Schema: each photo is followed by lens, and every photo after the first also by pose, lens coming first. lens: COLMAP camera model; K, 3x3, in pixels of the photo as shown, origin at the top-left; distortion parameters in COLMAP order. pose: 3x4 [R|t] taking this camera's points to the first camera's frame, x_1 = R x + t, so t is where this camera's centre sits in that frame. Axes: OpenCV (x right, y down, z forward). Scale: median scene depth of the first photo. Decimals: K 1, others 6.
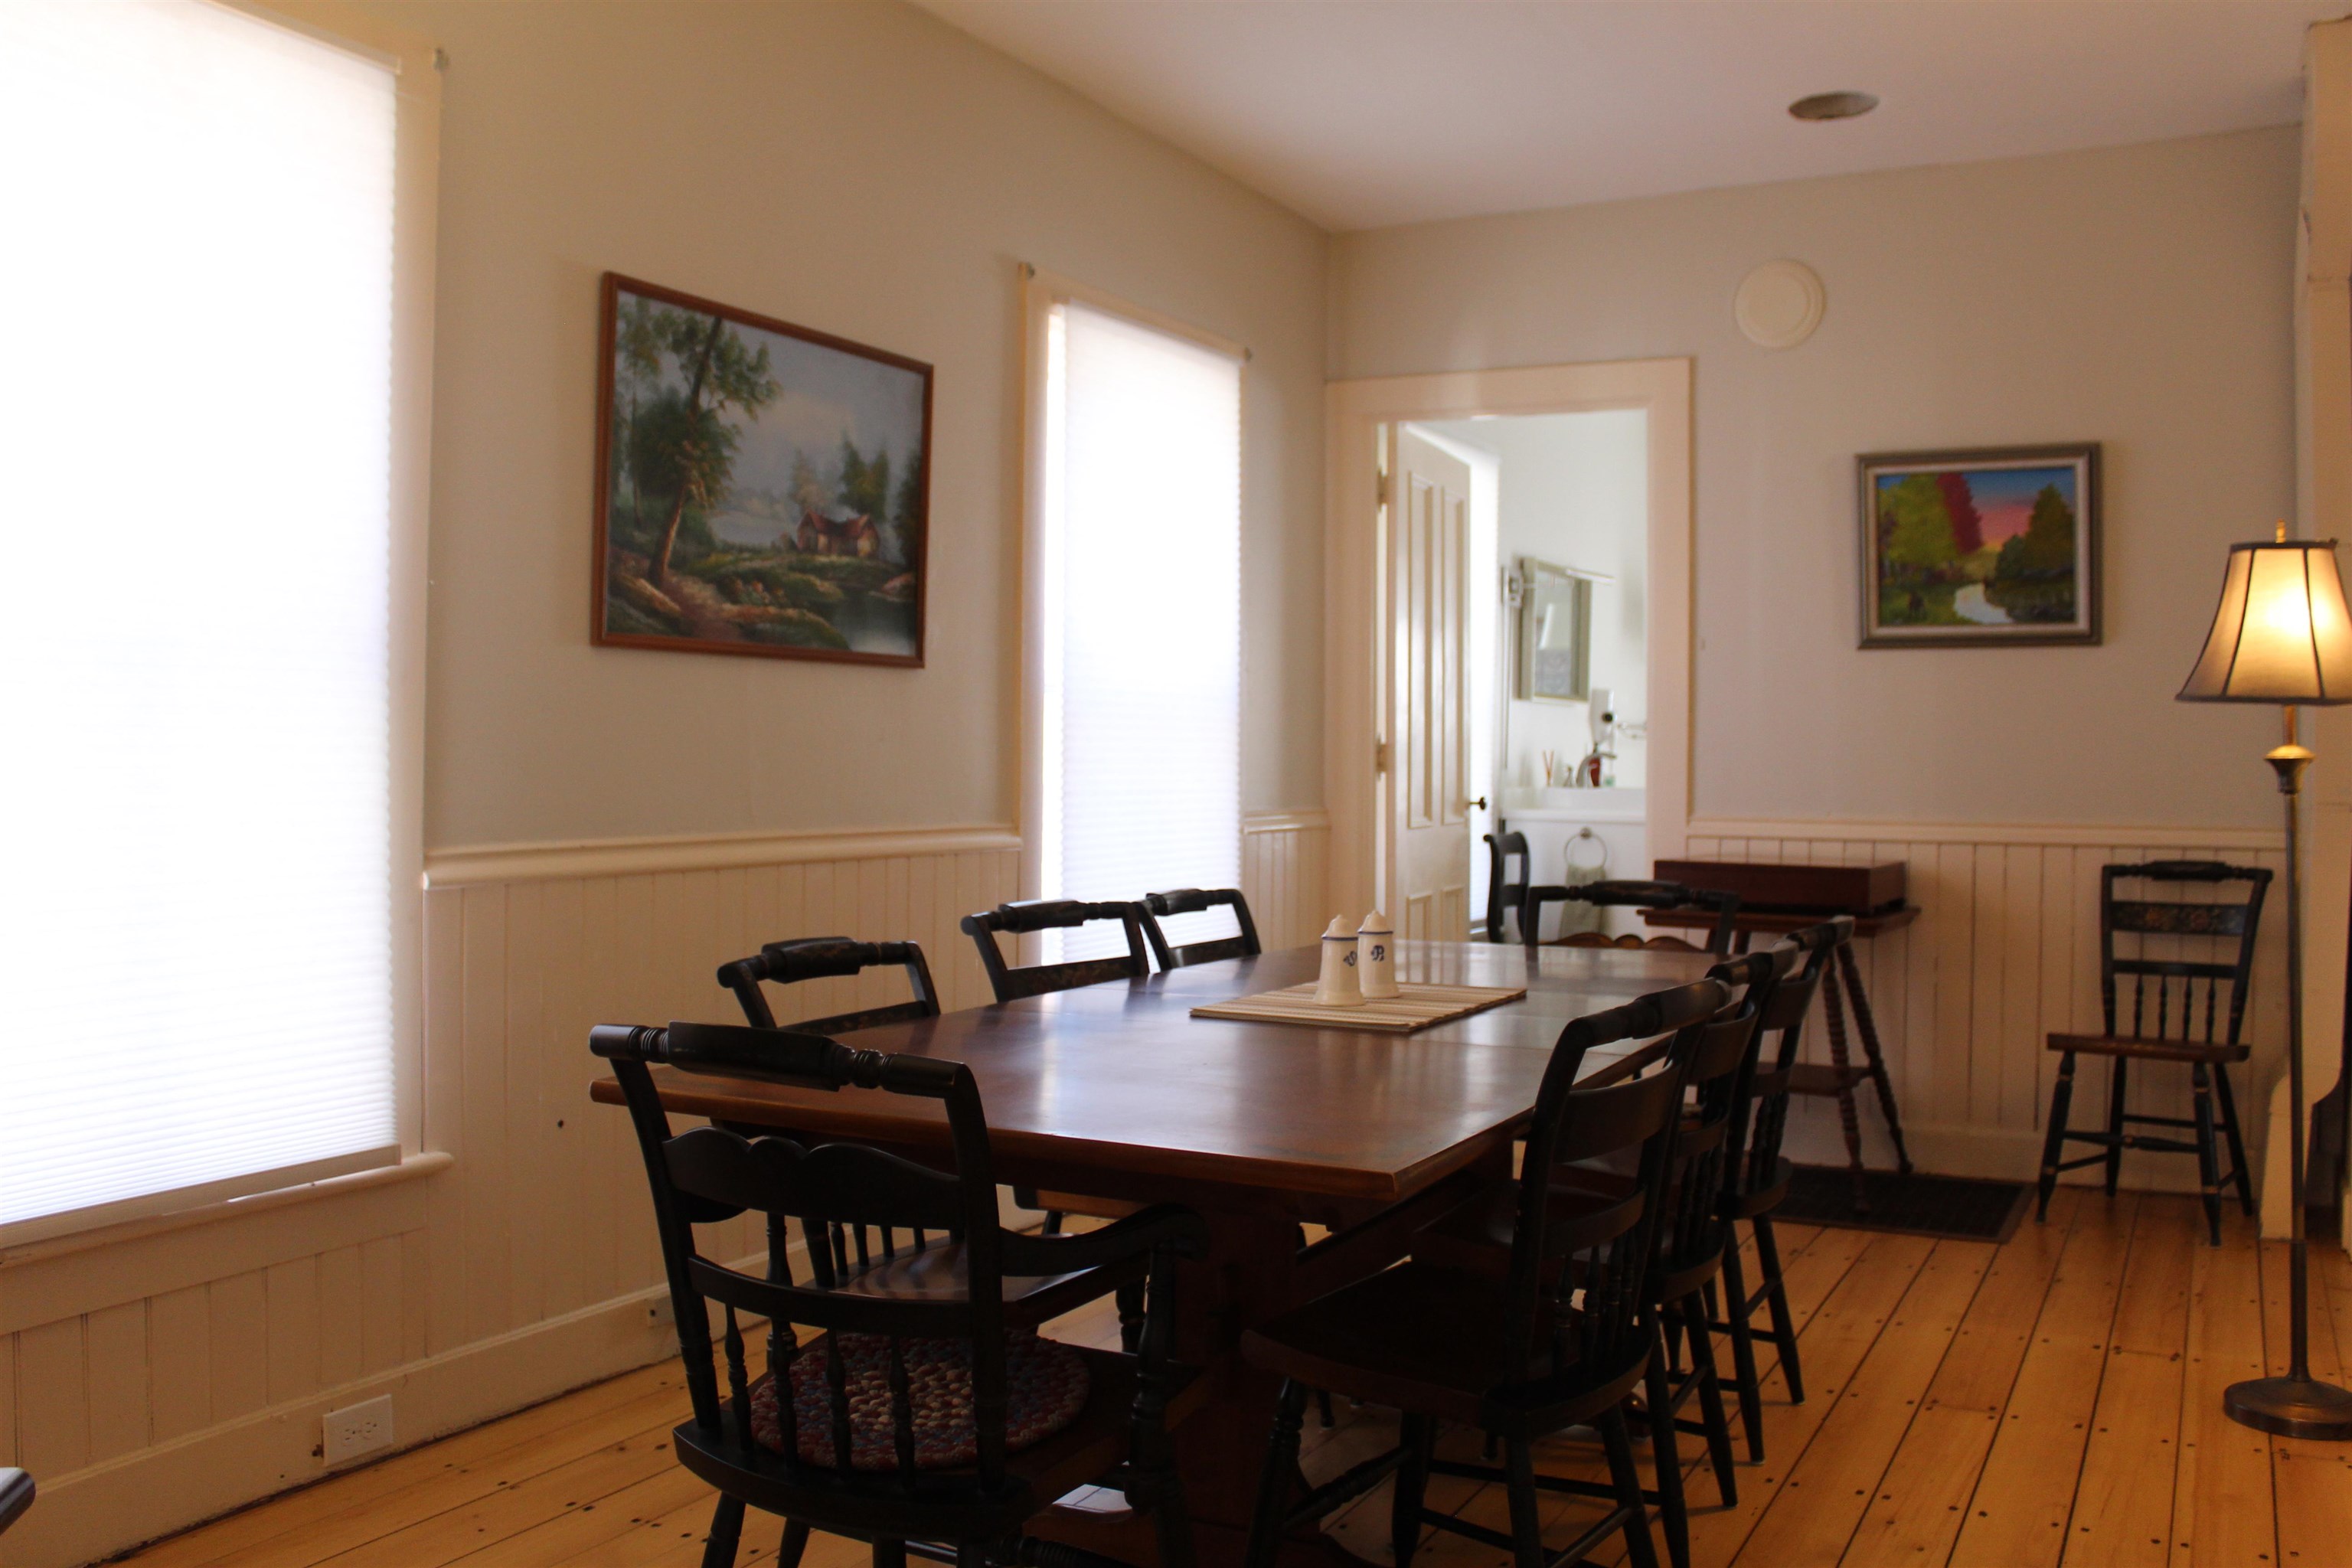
lens RADIAL K [[1968.0, 0, 1178.1], [0, 1968.0, 756.7], [0, 0, 1]] dist [-0.176558, 0.170748]
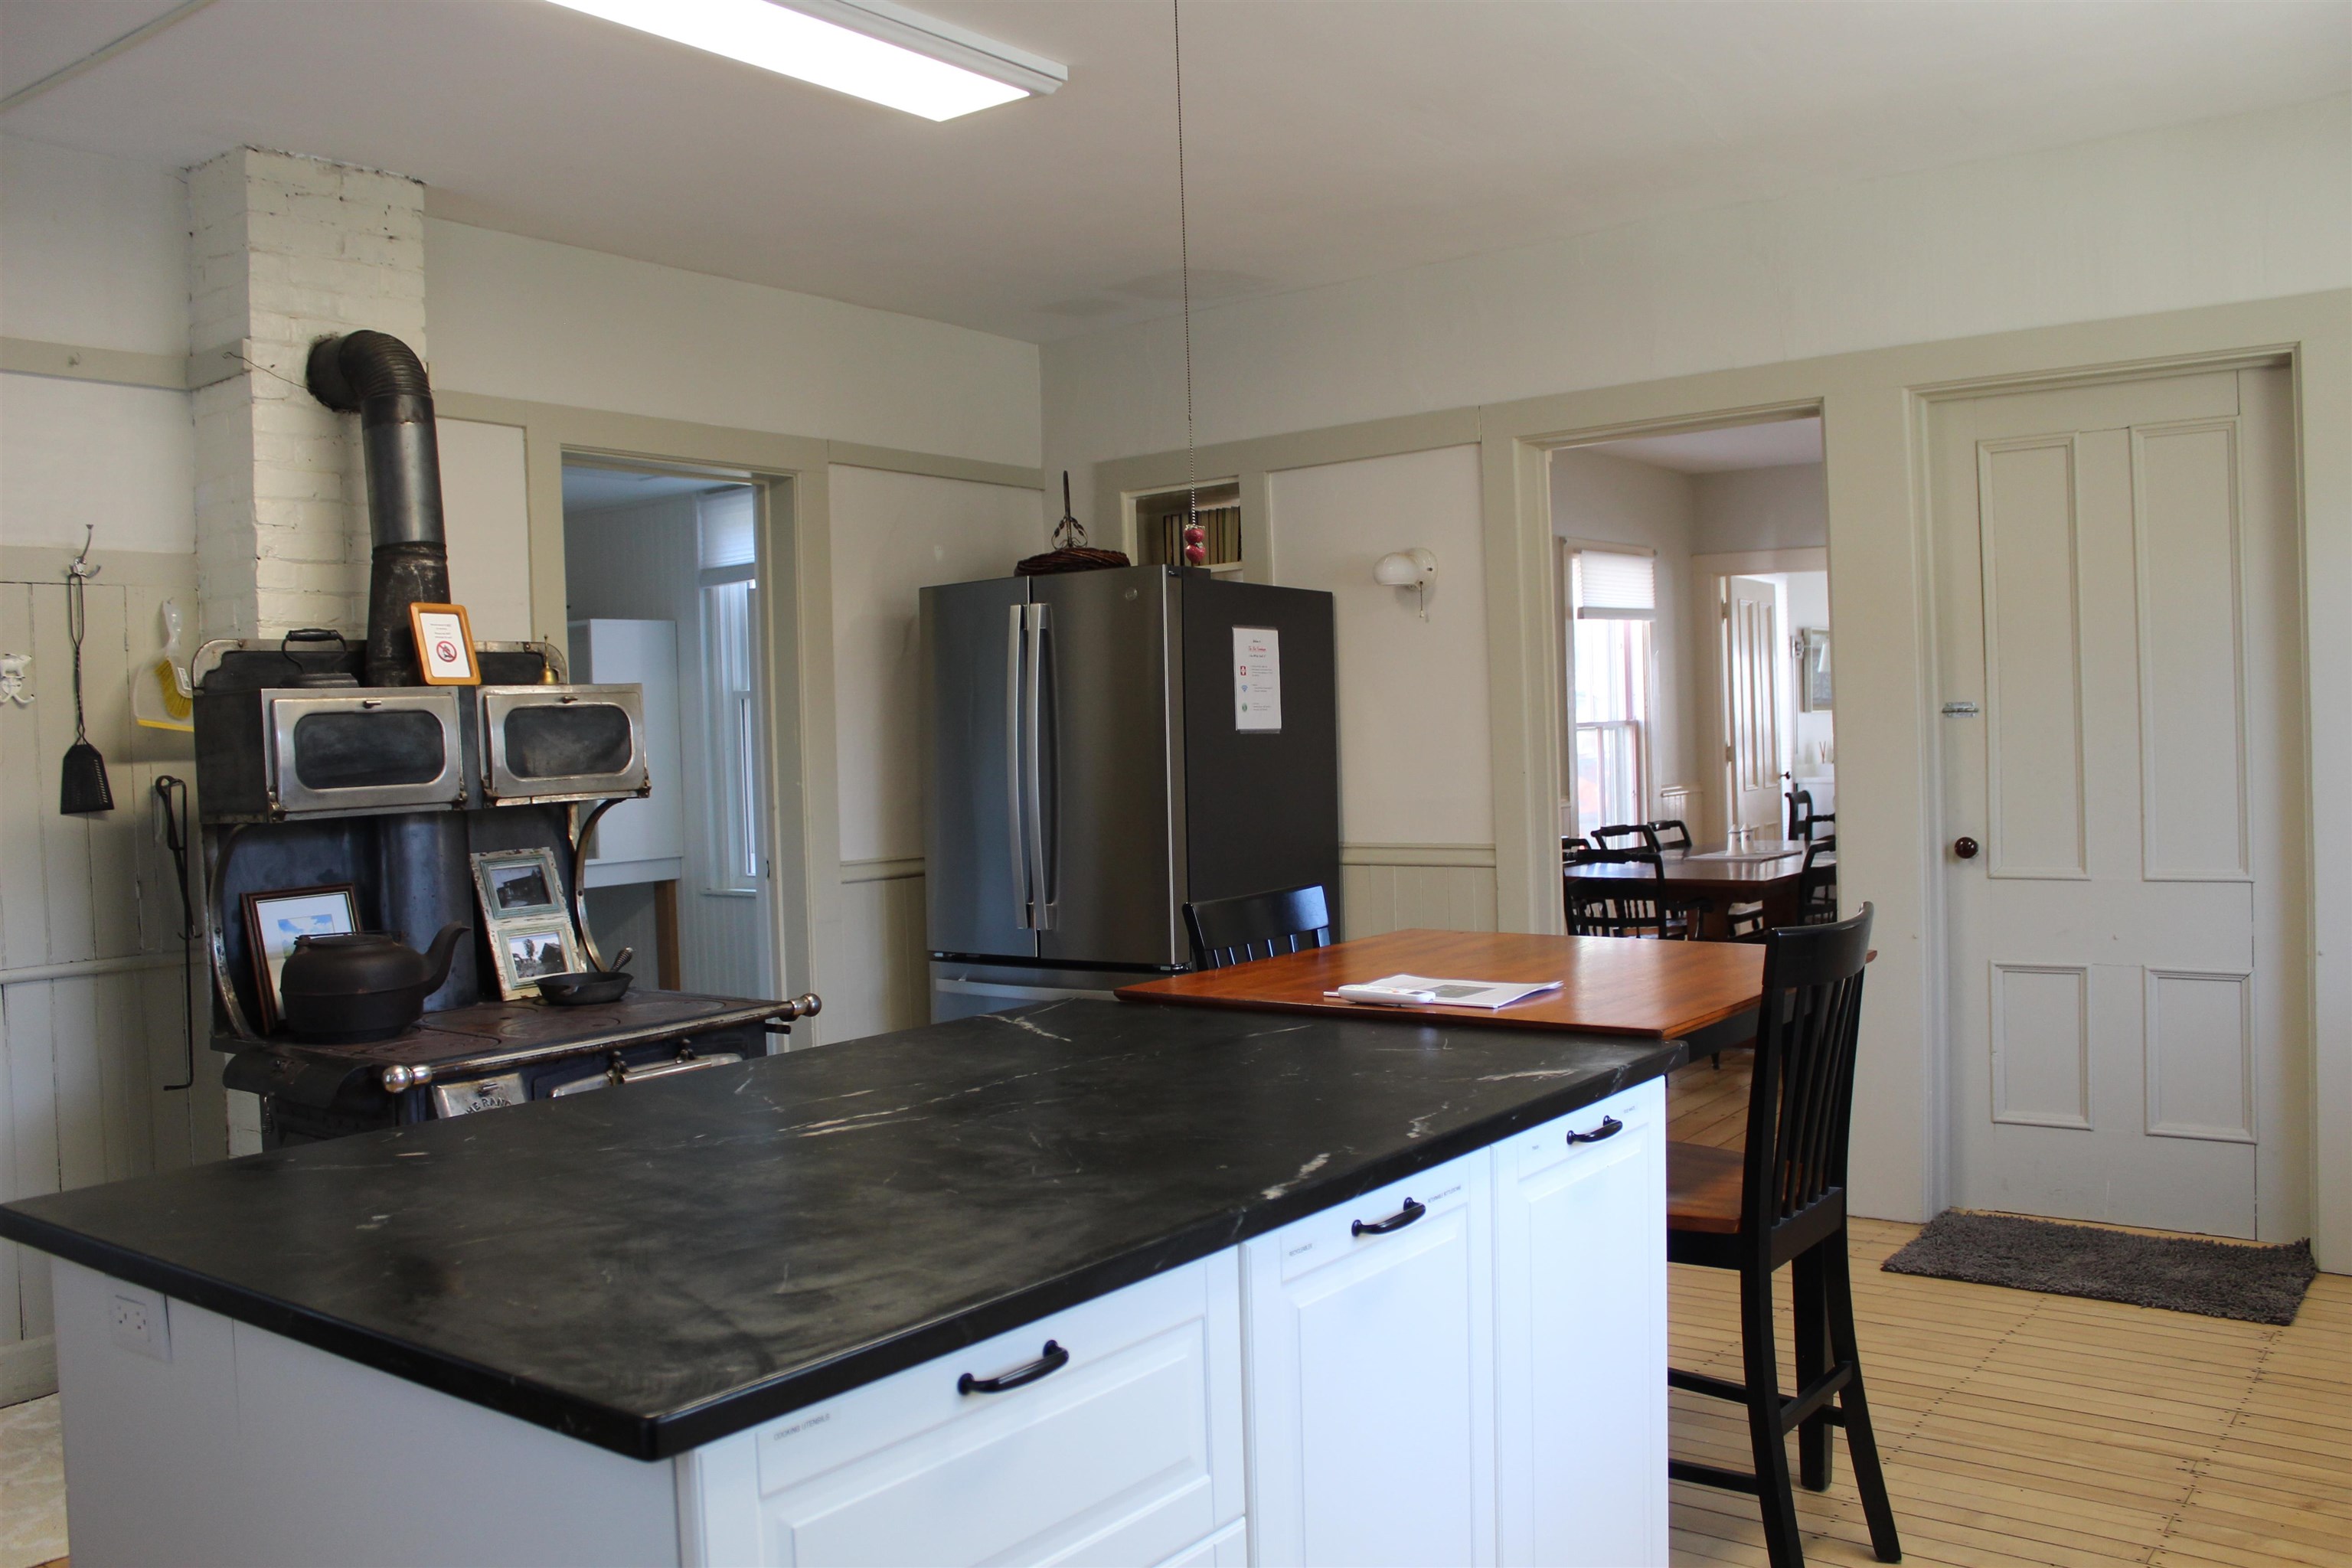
lens RADIAL K [[1968.0, 0, 1178.1], [0, 1968.0, 756.7], [0, 0, 1]] dist [-0.176558, 0.170748]
pose [[0.988325, -0.035630, -0.148138, -0.144742], [0.037924, 0.999200, 0.012694, -0.041288], [0.147567, -0.018164, 0.988885, -0.935235]]
